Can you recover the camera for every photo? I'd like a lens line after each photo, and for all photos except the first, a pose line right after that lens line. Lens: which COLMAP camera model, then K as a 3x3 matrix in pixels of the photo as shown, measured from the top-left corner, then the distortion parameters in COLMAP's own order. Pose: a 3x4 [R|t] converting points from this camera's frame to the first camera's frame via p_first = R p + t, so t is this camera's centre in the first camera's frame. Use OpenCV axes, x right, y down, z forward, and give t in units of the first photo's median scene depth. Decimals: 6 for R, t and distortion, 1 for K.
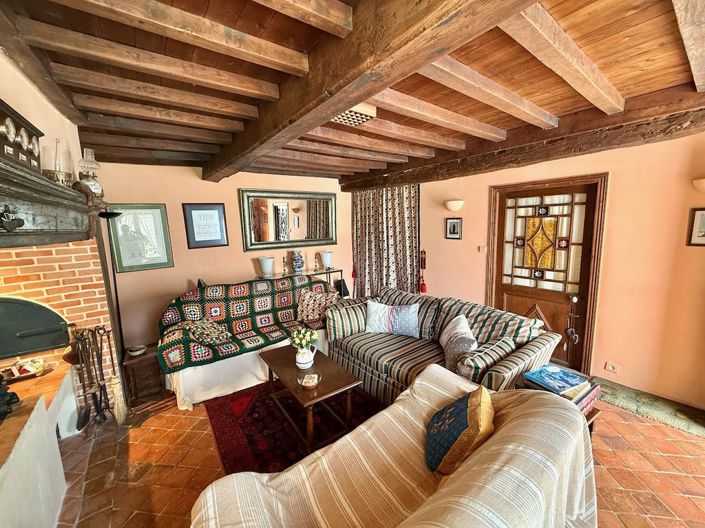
lens RADIAL K [[279.8, 0, 352.5], [0, 279.8, 261.3], [0, 0, 1]] dist [0.000847, 0.000448]
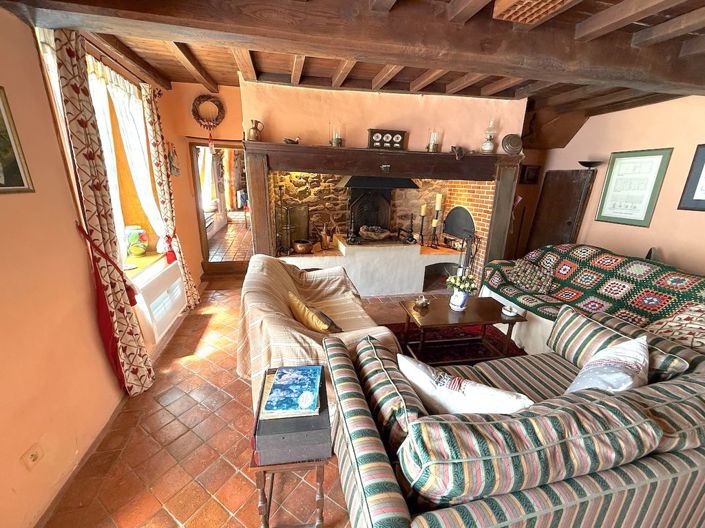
lens RADIAL K [[279.8, 0, 350.7], [0, 279.8, 259.7], [0, 0, 1]] dist [0.000847, 0.000448]
pose [[-0.388923, 0.282373, -0.876929, 0.669020], [-0.140702, 0.922497, 0.359448, -0.097438], [0.910463, 0.263183, -0.319050, 0.702612]]
